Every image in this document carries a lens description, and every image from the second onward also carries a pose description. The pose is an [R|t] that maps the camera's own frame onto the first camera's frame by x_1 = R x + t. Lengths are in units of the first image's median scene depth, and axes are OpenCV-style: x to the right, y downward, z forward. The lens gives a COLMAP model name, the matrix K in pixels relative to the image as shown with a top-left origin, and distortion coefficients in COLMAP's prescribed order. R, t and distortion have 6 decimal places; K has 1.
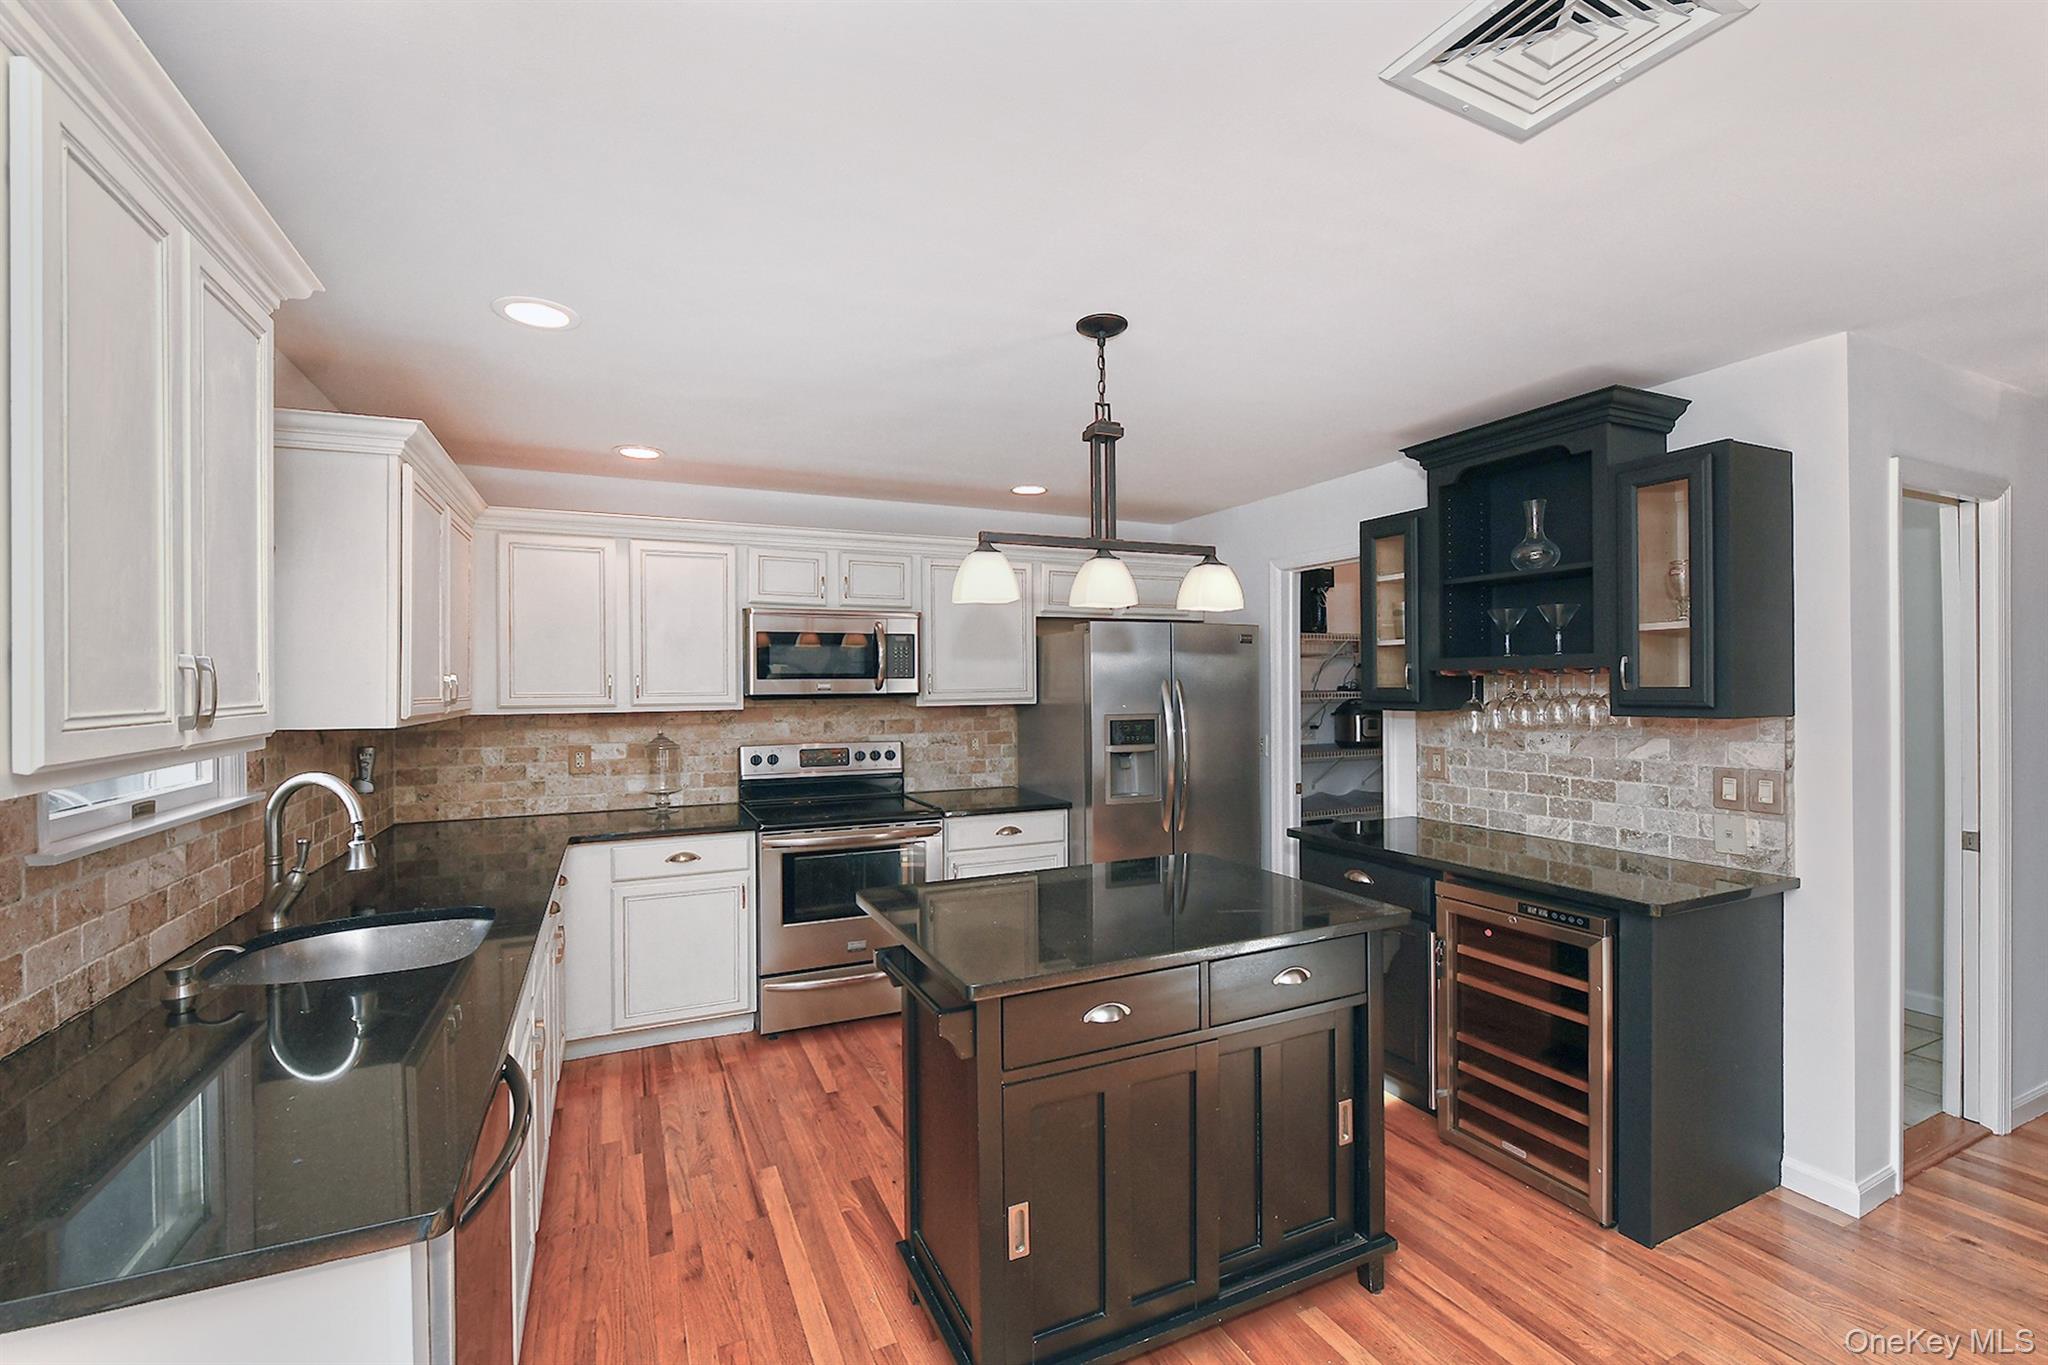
lens RADIAL K [[821.5, 0, 839.2], [0, 821.5, 674.7], [0, 0, 1]] dist [-0.006458, -0.000039]
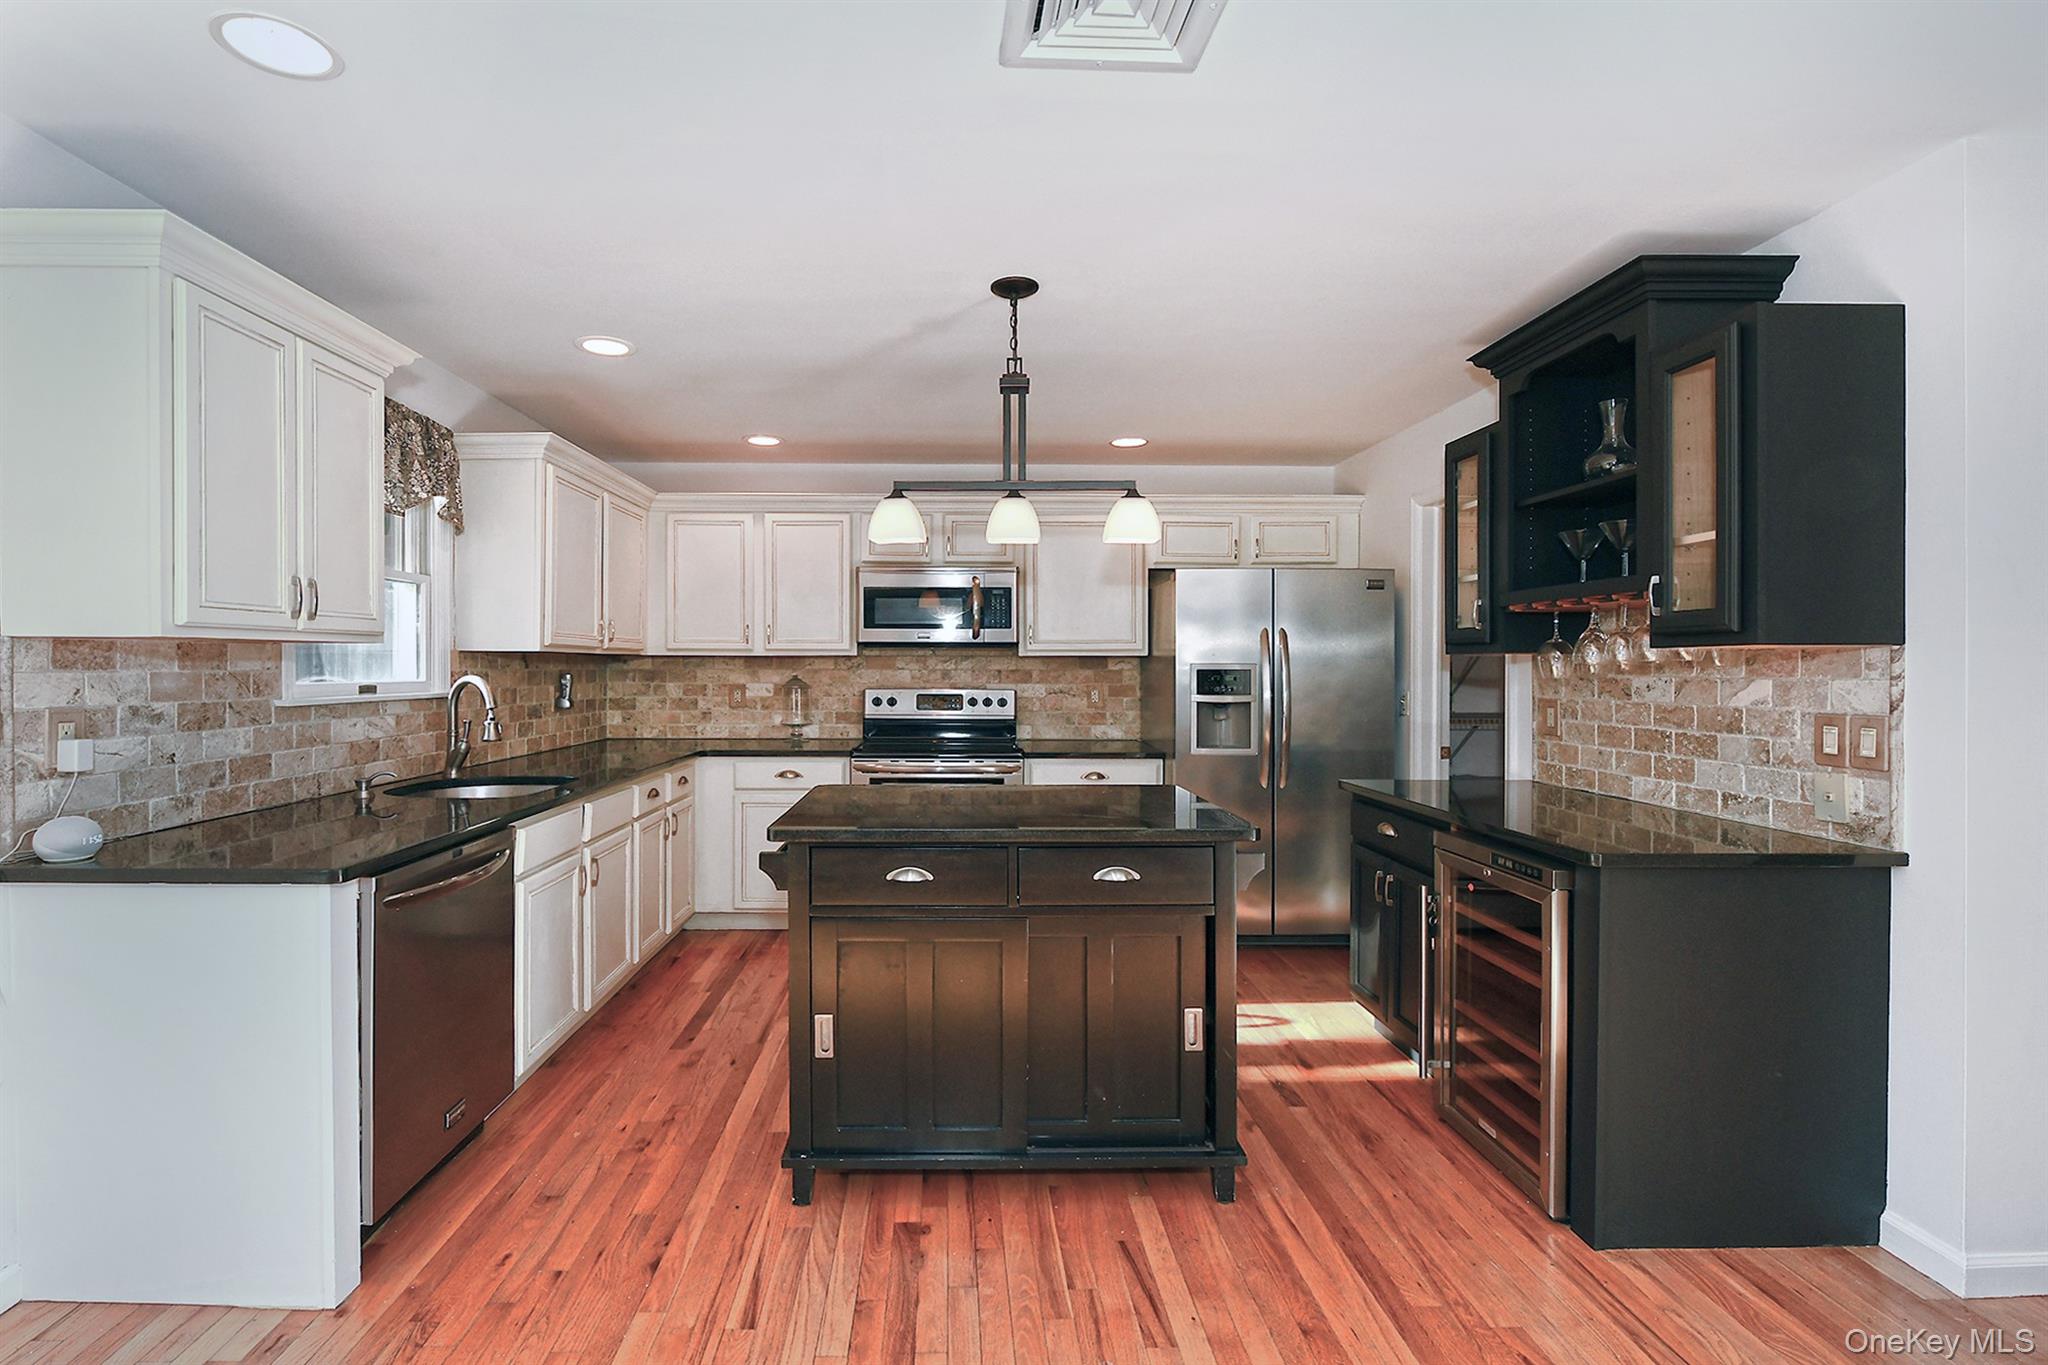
lens RADIAL K [[864.6, 0, 937.8], [0, 864.6, 674.2], [0, 0, 1]] dist [-0.001996, -0.000247]
pose [[0.923326, 0.012461, -0.383815, 0.515326], [-0.010544, 0.999919, 0.007098, 0.067200], [0.383872, -0.002507, 0.923383, -0.088842]]
